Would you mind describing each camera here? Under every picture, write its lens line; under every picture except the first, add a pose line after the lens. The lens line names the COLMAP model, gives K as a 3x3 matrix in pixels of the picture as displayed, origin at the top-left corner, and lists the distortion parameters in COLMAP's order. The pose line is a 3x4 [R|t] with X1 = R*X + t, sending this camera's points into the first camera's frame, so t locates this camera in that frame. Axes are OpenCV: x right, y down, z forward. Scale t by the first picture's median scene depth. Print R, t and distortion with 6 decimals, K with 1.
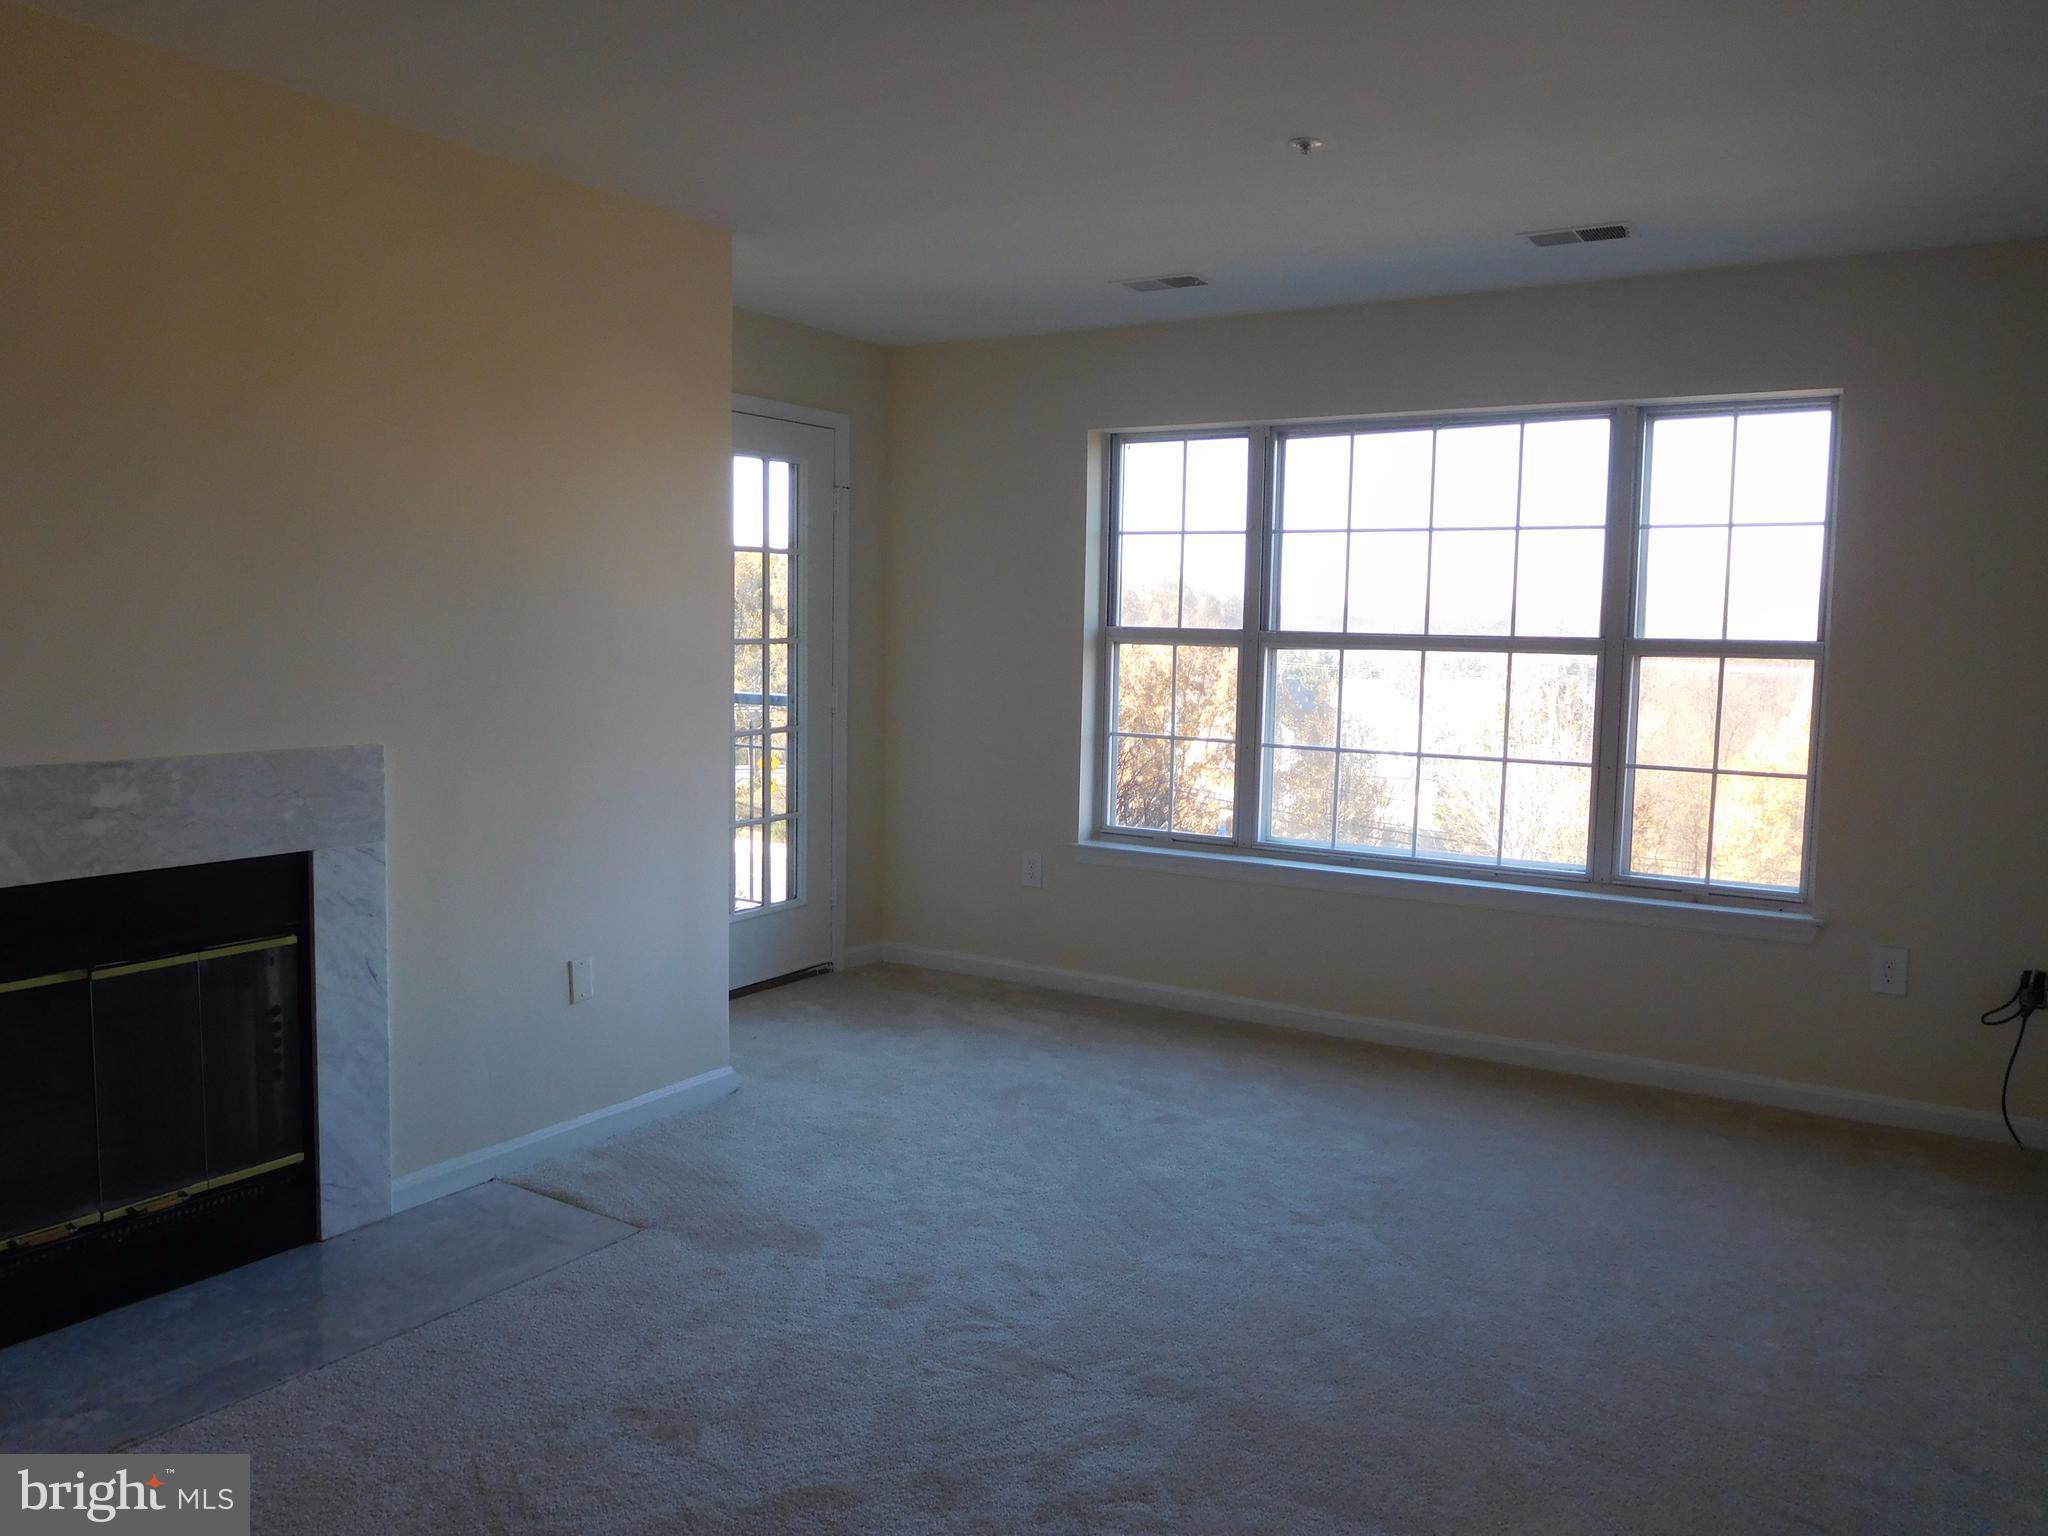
lens RADIAL K [[1520.2, 0, 1036.1], [0, 1520.2, 778.9], [0, 0, 1]] dist [-0.034178, 0.008515]
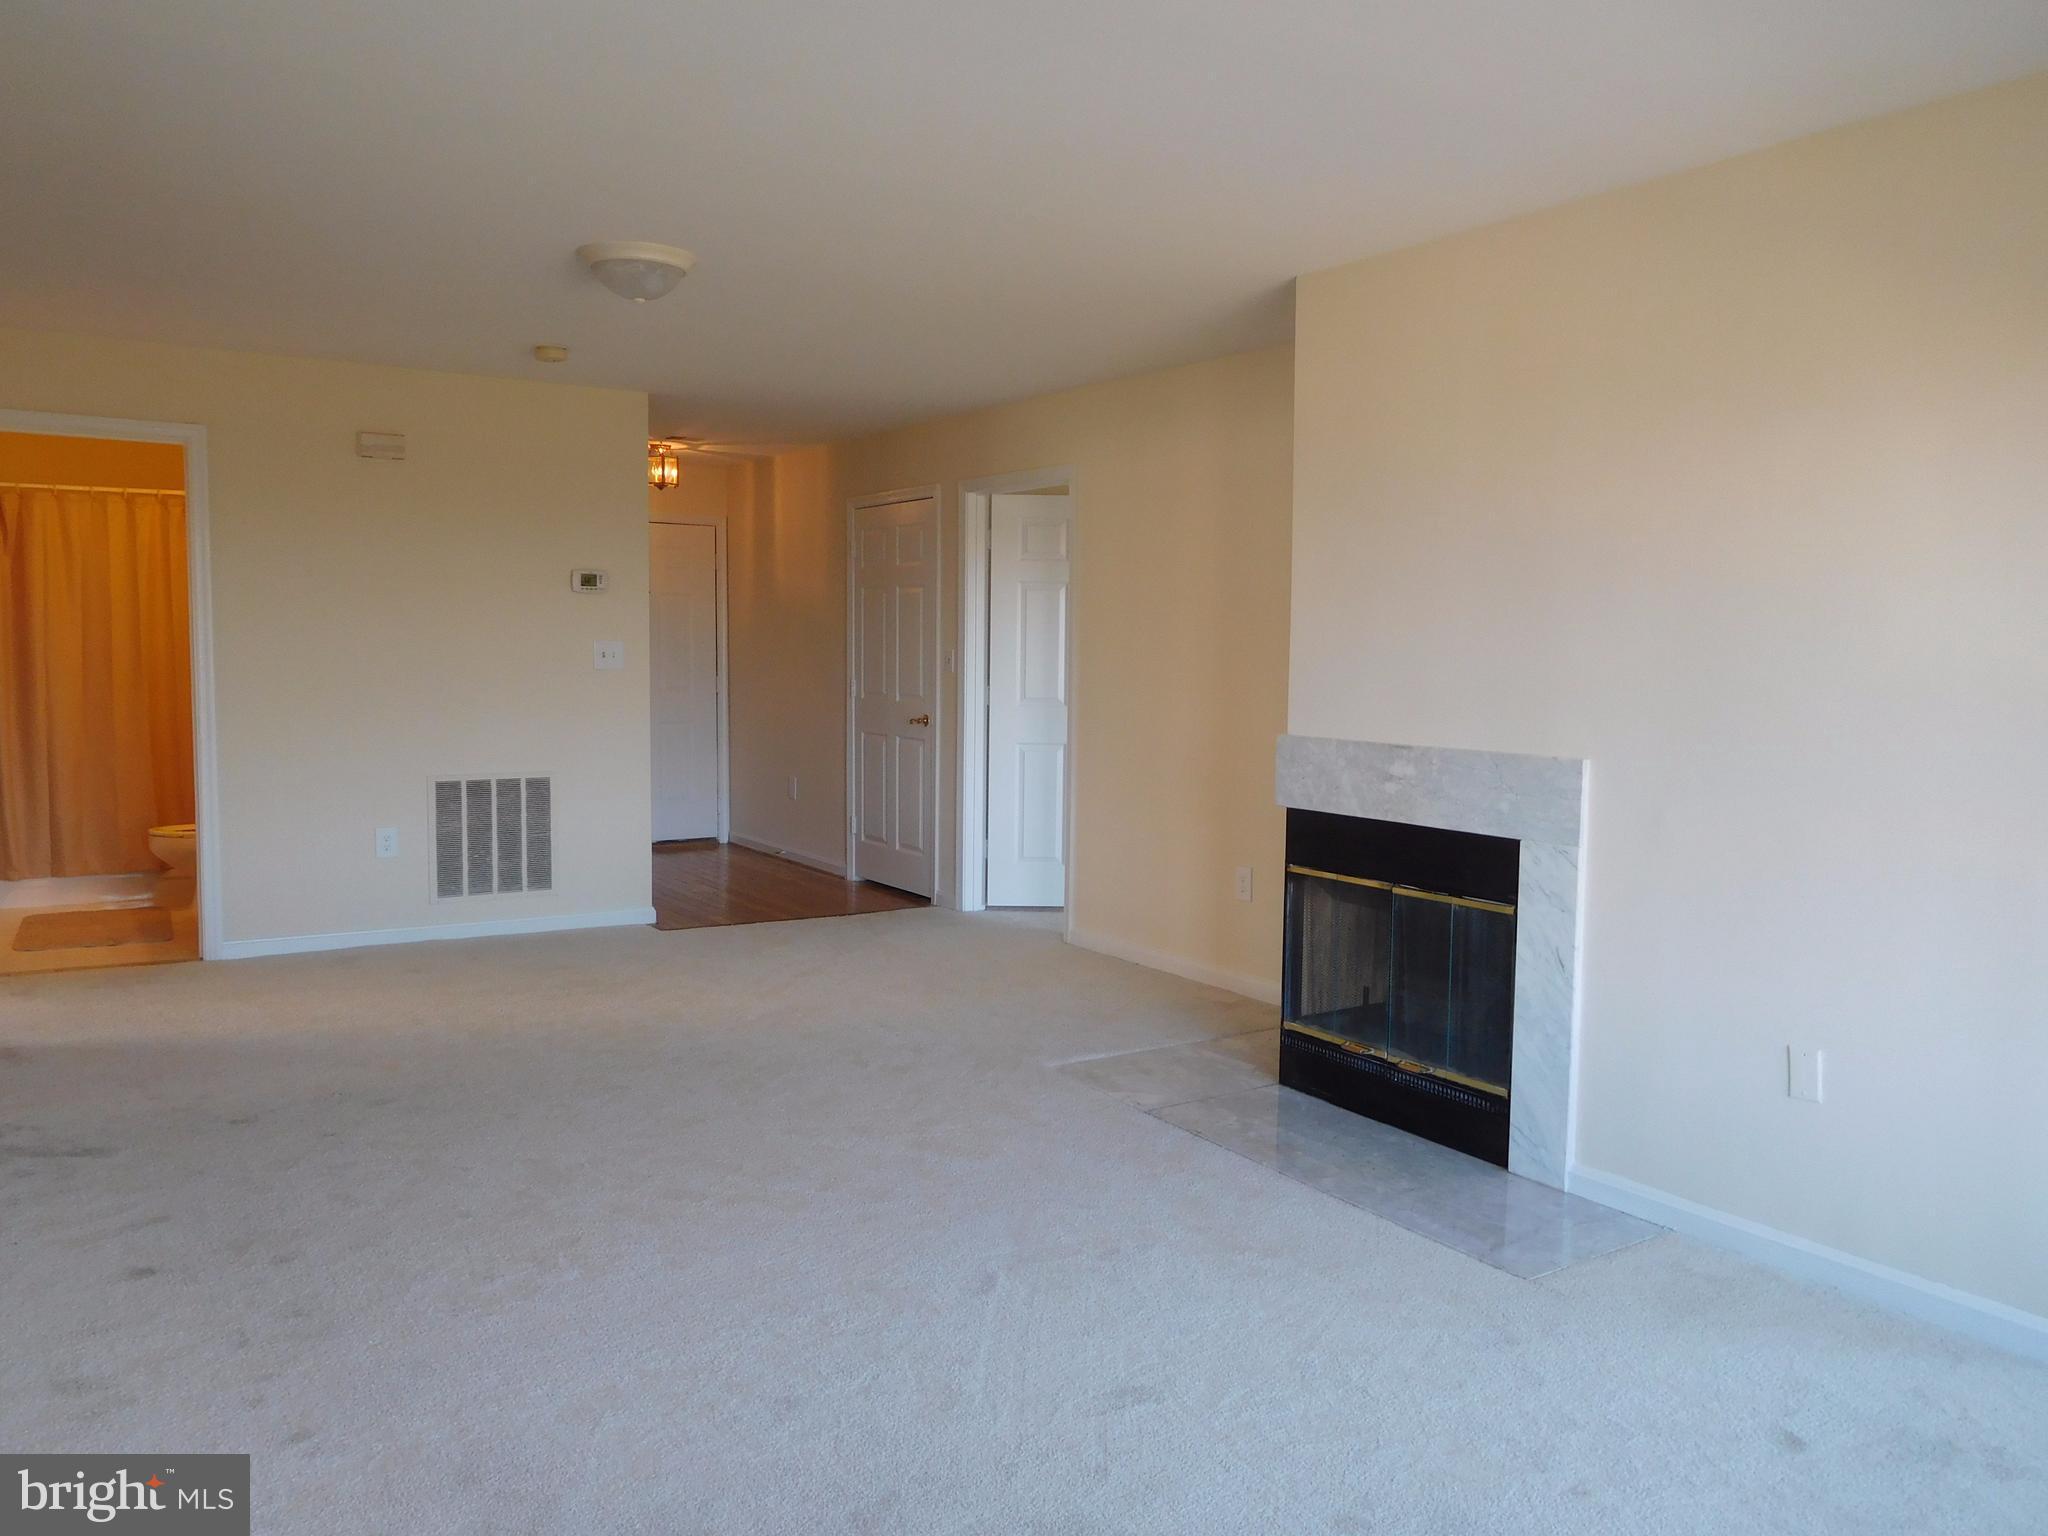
lens RADIAL K [[1520.2, 0, 1007.1], [0, 1520.2, 759.6], [0, 0, 1]] dist [-0.034178, 0.008515]
pose [[-0.430881, 0.046769, -0.901196, 0.770500], [-0.105300, 0.989228, 0.101684, -0.094185], [0.896244, 0.138710, -0.421315, 1.135142]]
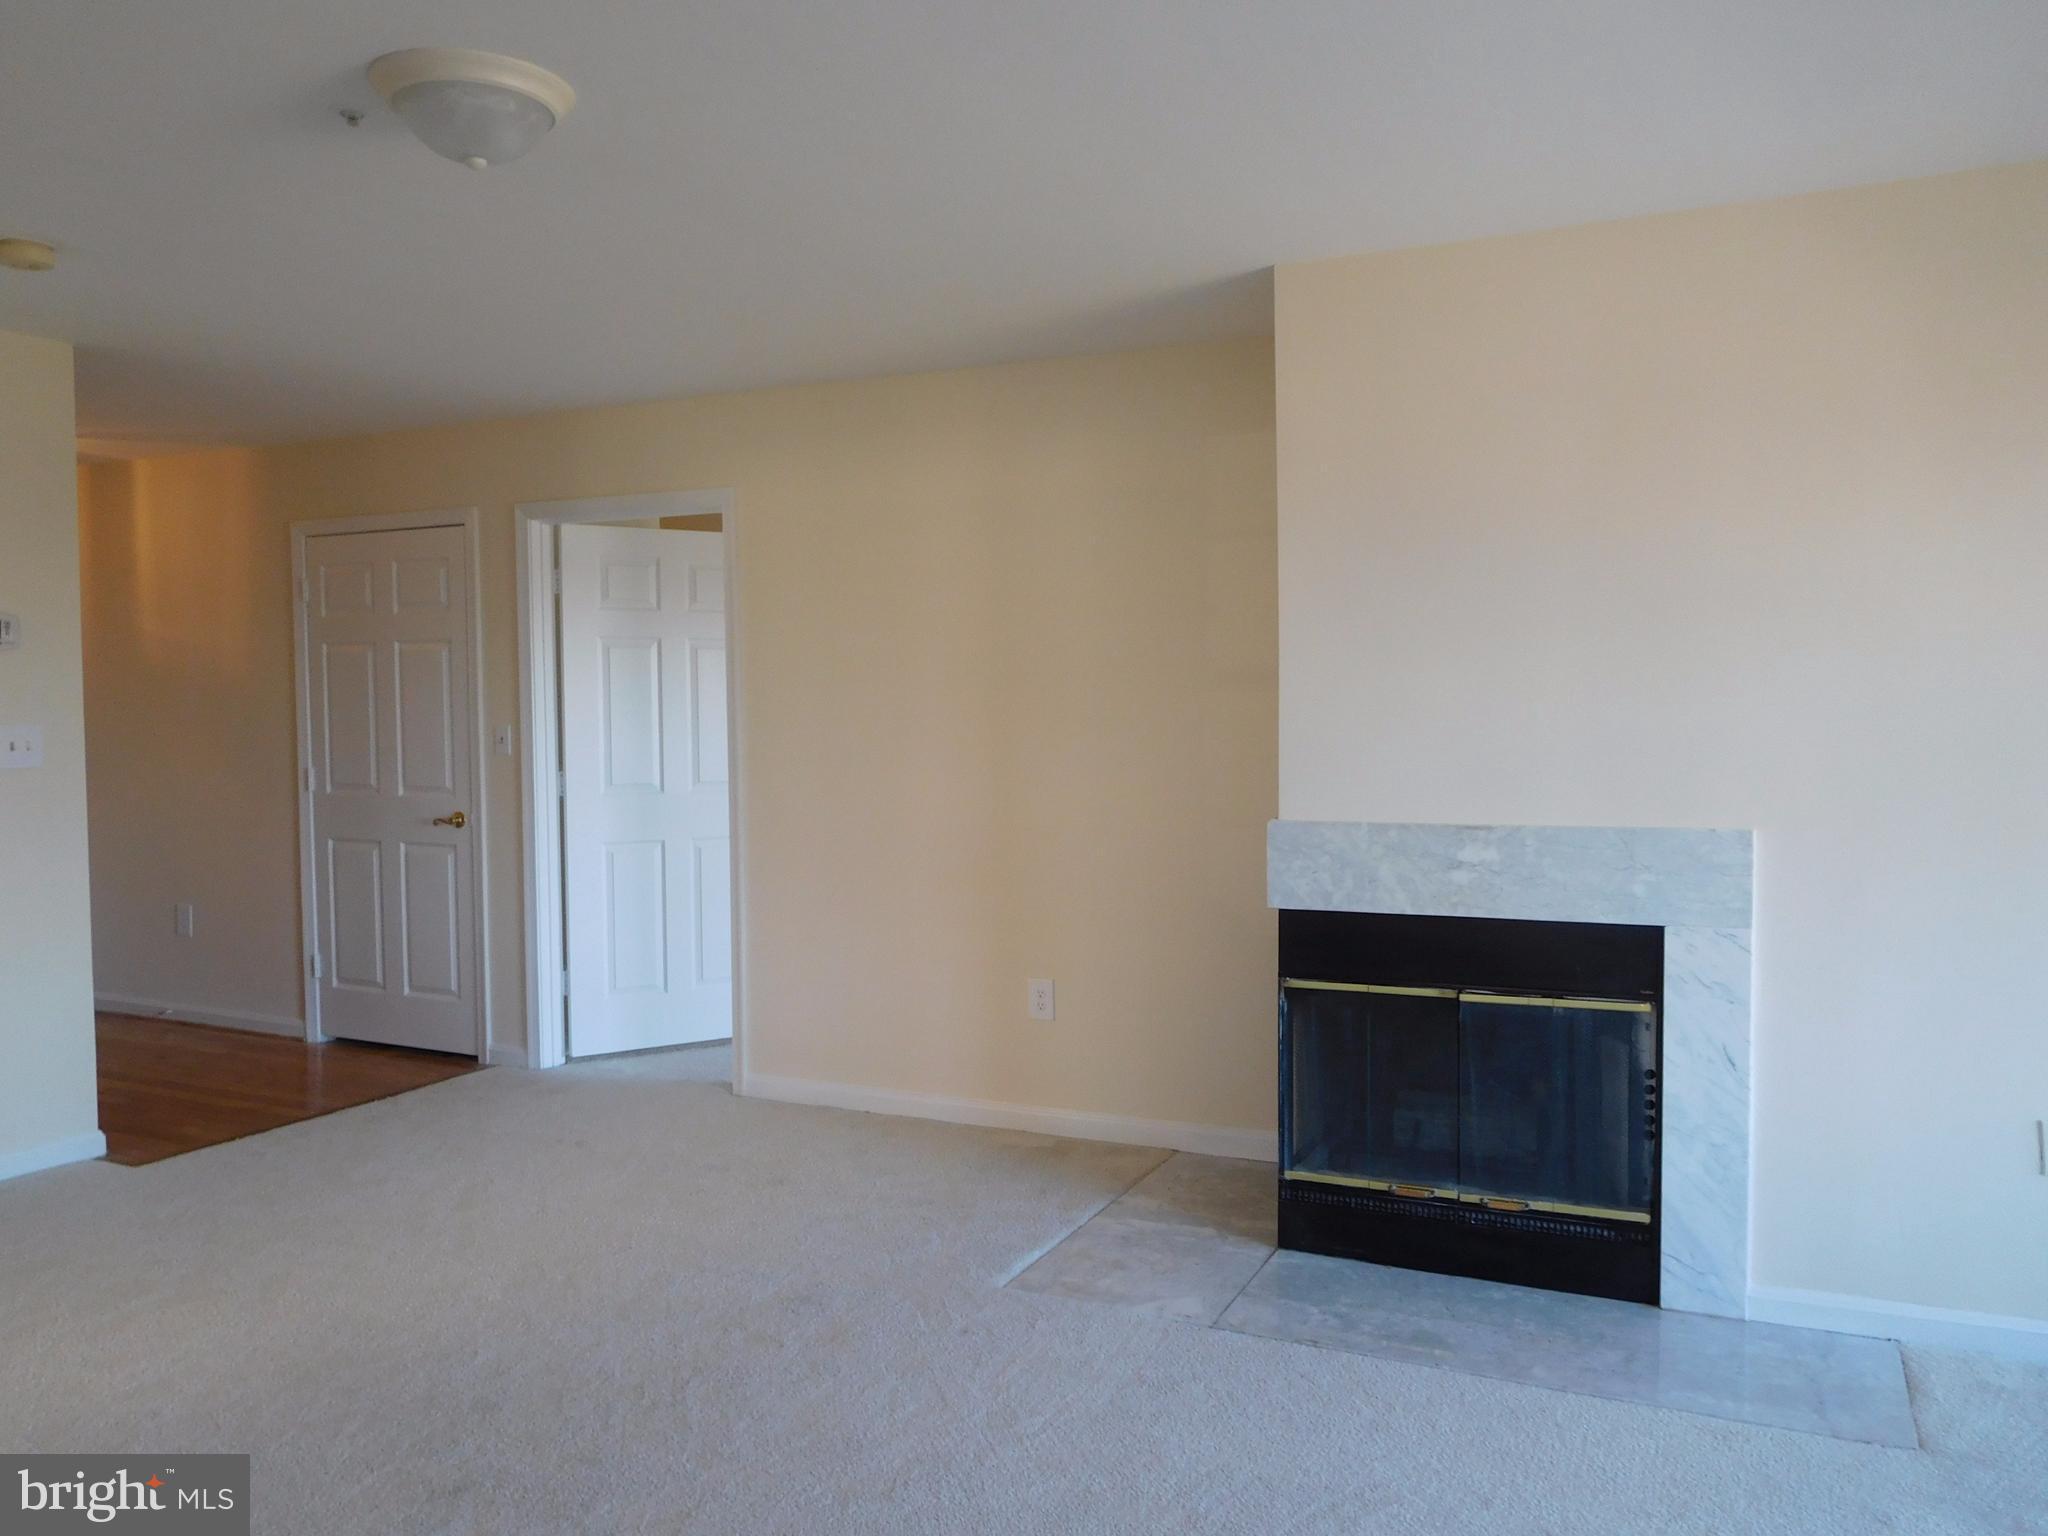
lens RADIAL K [[1520.2, 0, 994.4], [0, 1520.2, 734.3], [0, 0, 1]] dist [-0.034178, 0.008515]
pose [[0.109844, -0.000069, -0.993949, 0.510980], [-0.086121, 0.996239, -0.009587, -0.035160], [0.990211, 0.086653, 0.109425, 0.415400]]
